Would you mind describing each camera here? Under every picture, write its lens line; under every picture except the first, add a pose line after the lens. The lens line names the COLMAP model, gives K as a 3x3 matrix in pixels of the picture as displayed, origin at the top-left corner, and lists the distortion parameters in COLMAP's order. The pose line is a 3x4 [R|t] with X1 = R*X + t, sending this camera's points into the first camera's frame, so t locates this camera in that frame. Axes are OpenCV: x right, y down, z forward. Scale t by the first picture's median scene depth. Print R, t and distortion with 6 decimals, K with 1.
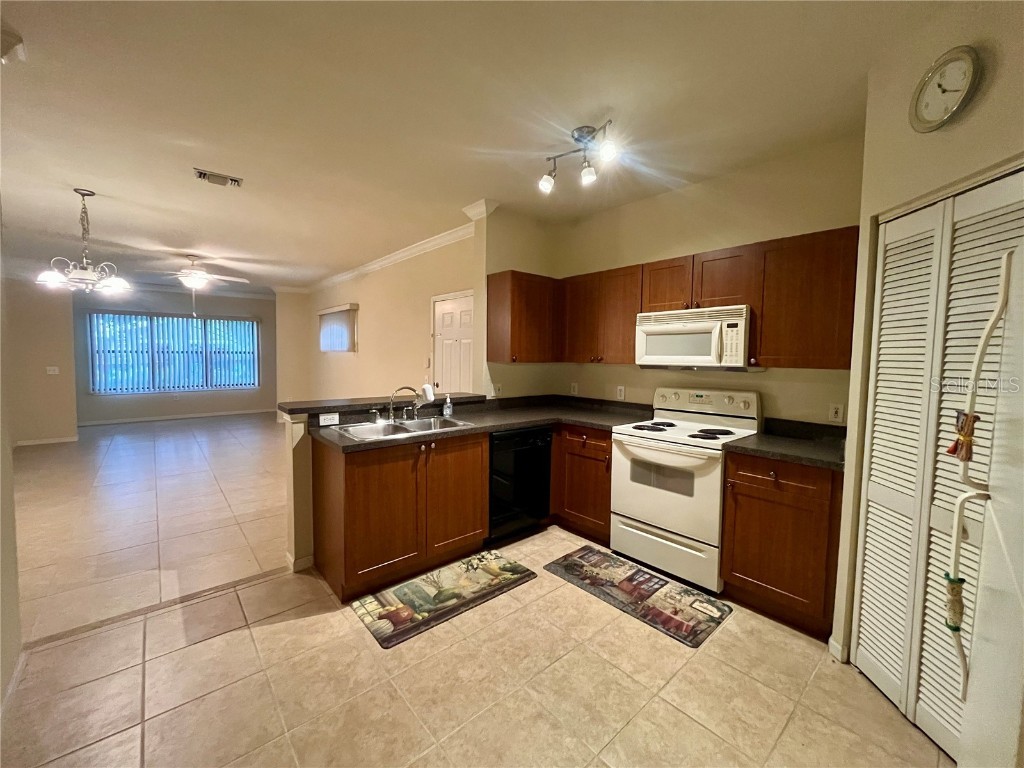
lens RADIAL K [[414.9, 0, 512.0], [0, 414.9, 384.0], [0, 0, 1]] dist [-0.001590, -0.000342]
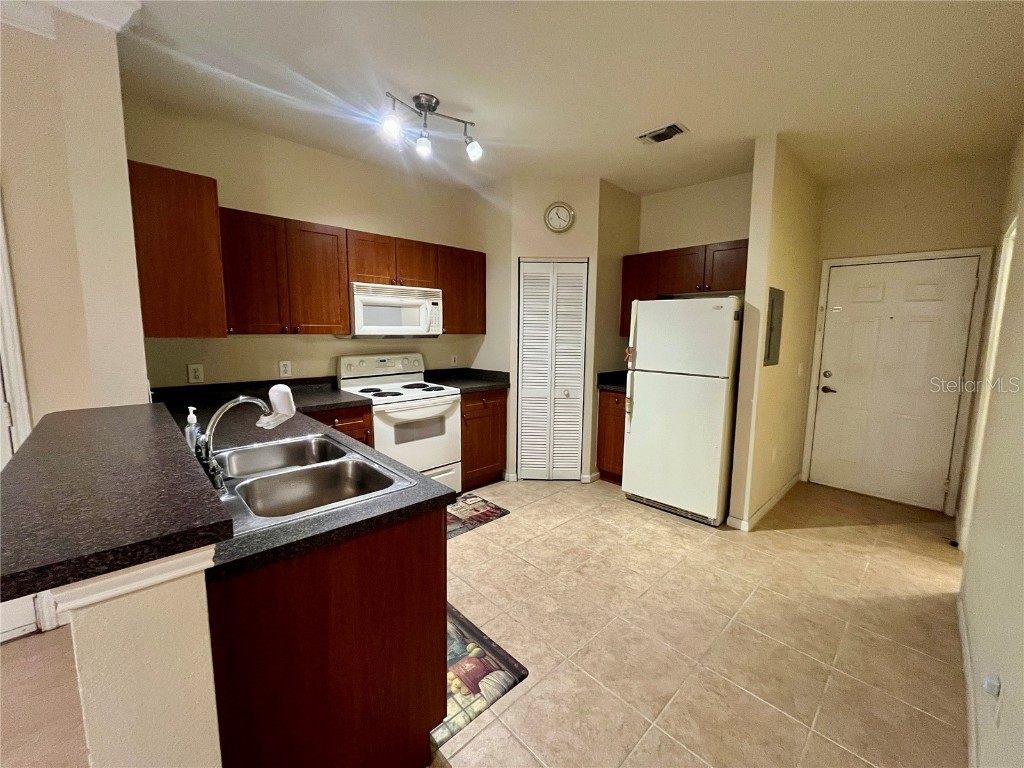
lens RADIAL K [[412.0, 0, 515.7], [0, 412.0, 385.8], [0, 0, 1]] dist [0.001554, -0.000019]
pose [[-0.051508, -0.153663, 0.986780, -0.862092], [0.049067, 0.986509, 0.156182, -0.076140], [-0.997466, 0.056463, -0.043273, 0.831711]]
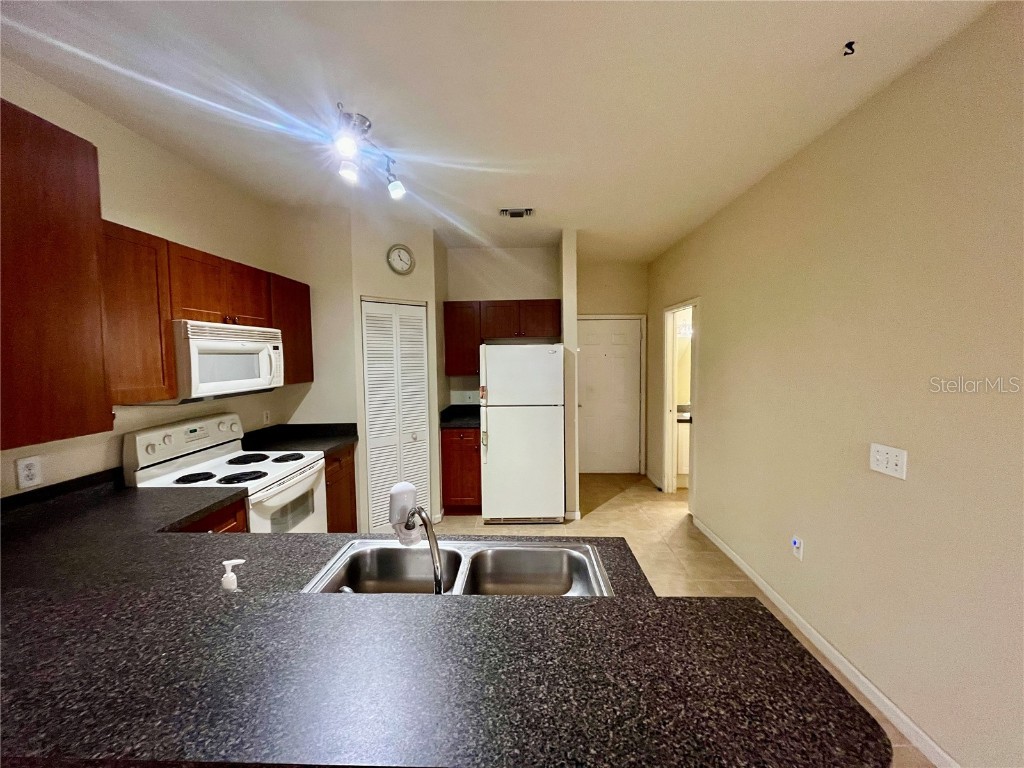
lens RADIAL K [[412.0, 0, 515.7], [0, 412.0, 385.8], [0, 0, 1]] dist [0.001554, -0.000019]
pose [[-0.738965, -0.060068, 0.671060, -0.629667], [0.037333, 0.990837, 0.129803, -0.162295], [-0.672708, 0.120972, -0.729952, 1.396136]]
